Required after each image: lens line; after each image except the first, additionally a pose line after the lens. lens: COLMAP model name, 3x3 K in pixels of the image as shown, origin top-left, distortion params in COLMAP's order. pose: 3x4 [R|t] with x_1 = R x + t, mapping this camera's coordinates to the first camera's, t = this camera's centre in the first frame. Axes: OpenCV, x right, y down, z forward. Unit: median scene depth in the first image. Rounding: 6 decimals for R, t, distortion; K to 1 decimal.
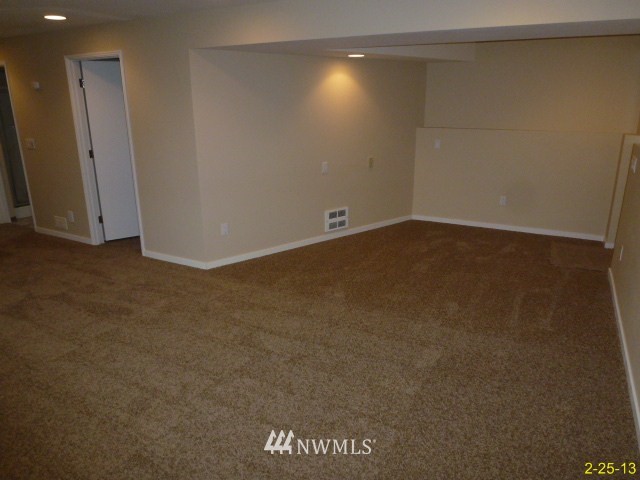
lens RADIAL K [[458.4, 0, 321.3], [0, 458.4, 244.6], [0, 0, 1]] dist [-0.054402, 0.013496]
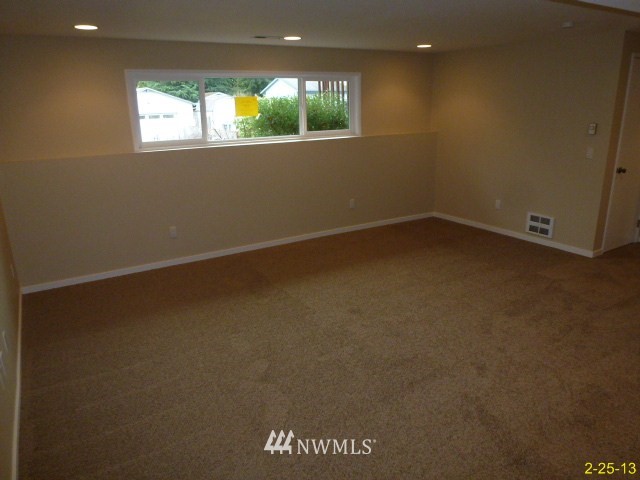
lens RADIAL K [[458.4, 0, 325.0], [0, 458.4, 238.9], [0, 0, 1]] dist [-0.054402, 0.013496]
pose [[-0.502499, 0.253362, -0.826621, 0.505385], [-0.248882, 0.873237, 0.418945, -0.279680], [0.827981, 0.416250, -0.375744, 0.835374]]
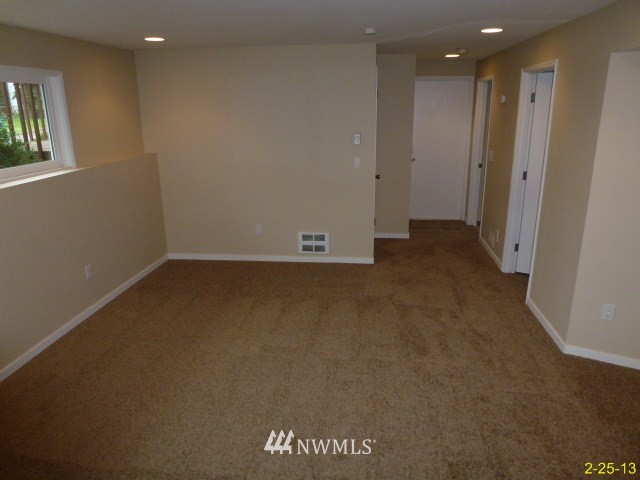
lens RADIAL K [[458.4, 0, 318.7], [0, 458.4, 240.6], [0, 0, 1]] dist [-0.054402, 0.013496]
pose [[0.358179, 0.258688, -0.897100, 0.224940], [-0.274235, 0.947616, 0.163763, -0.135642], [0.892470, 0.187360, 0.410358, 0.342612]]
